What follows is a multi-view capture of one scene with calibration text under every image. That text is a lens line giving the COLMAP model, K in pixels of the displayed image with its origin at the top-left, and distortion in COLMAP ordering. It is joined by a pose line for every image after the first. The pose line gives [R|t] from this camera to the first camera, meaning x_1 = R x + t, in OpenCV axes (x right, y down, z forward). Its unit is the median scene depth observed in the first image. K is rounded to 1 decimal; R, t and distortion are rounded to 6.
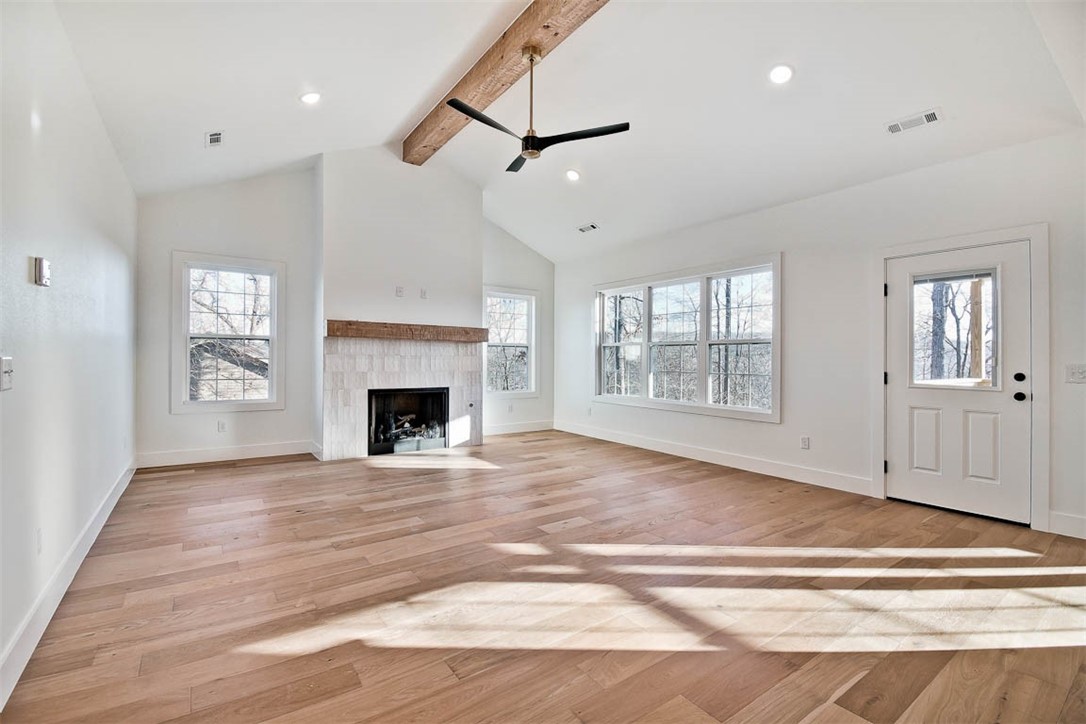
lens RADIAL K [[479.8, 0, 543.0], [0, 479.8, 362.0], [0, 0, 1]] dist [-0.000878, -0.000732]
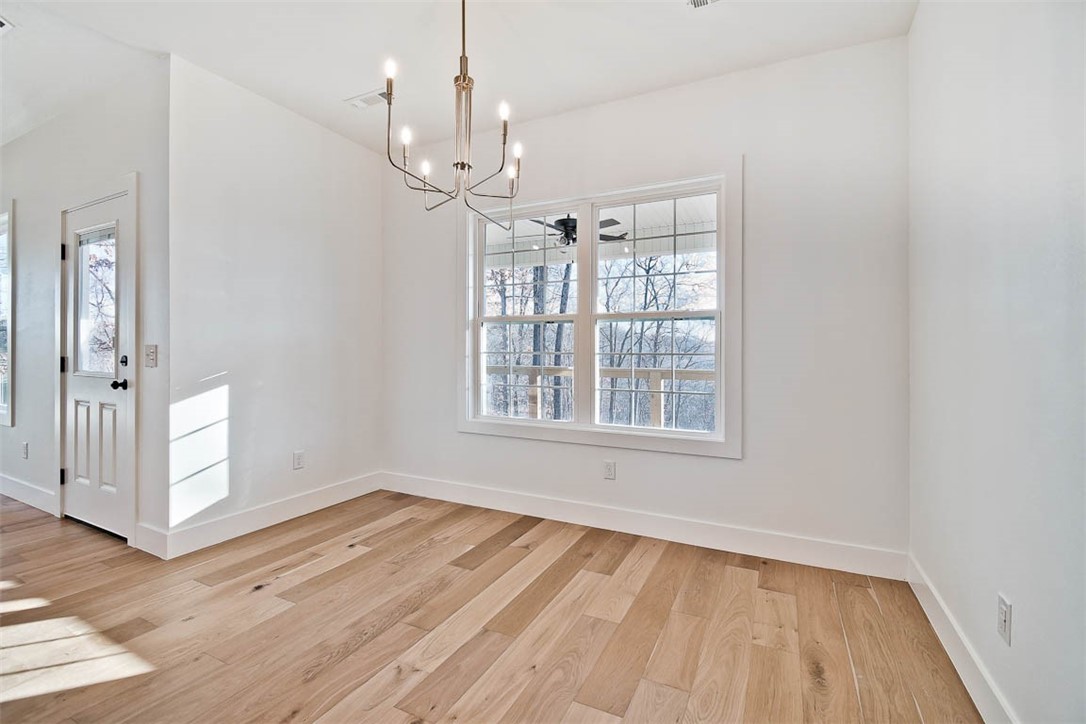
lens RADIAL K [[479.8, 0, 543.0], [0, 479.8, 362.0], [0, 0, 1]] dist [-0.000878, -0.000732]
pose [[0.888077, -0.015837, 0.459422, 0.744308], [0.006812, 0.999750, 0.021295, 0.012726], [-0.459645, -0.015782, 0.887963, -0.041963]]
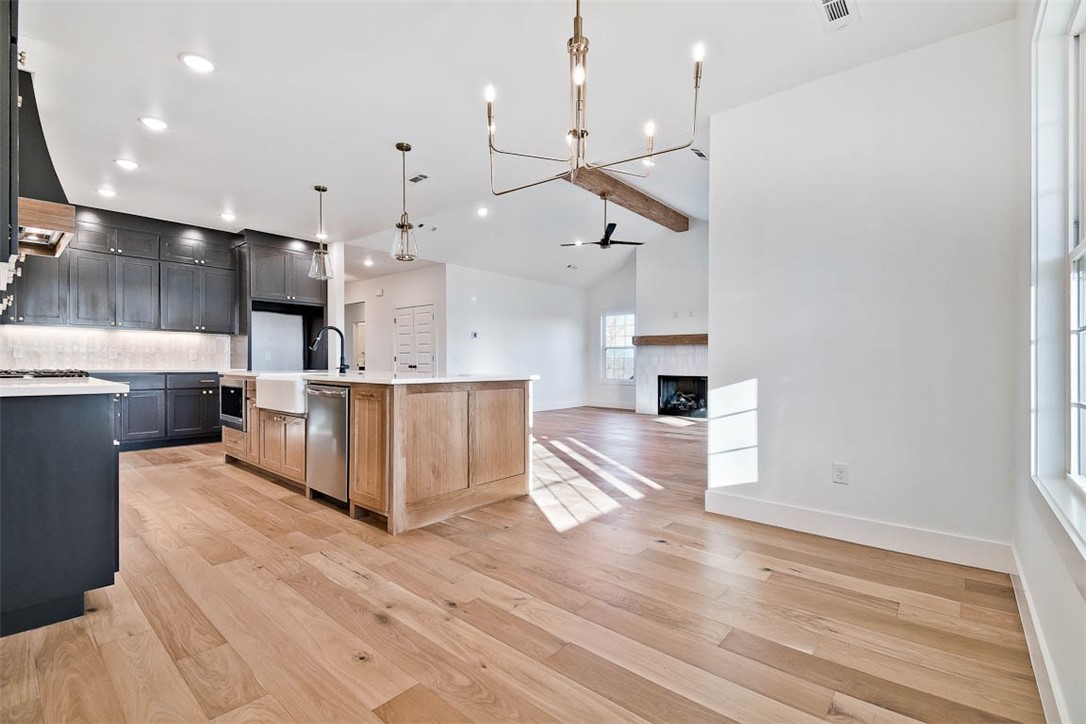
lens RADIAL K [[479.8, 0, 543.0], [0, 479.8, 362.0], [0, 0, 1]] dist [-0.000878, -0.000732]
pose [[0.239613, -0.011356, -0.970802, 1.178239], [-0.008787, 0.999865, -0.013865, 0.037581], [0.970829, 0.011853, 0.239481, 0.201559]]
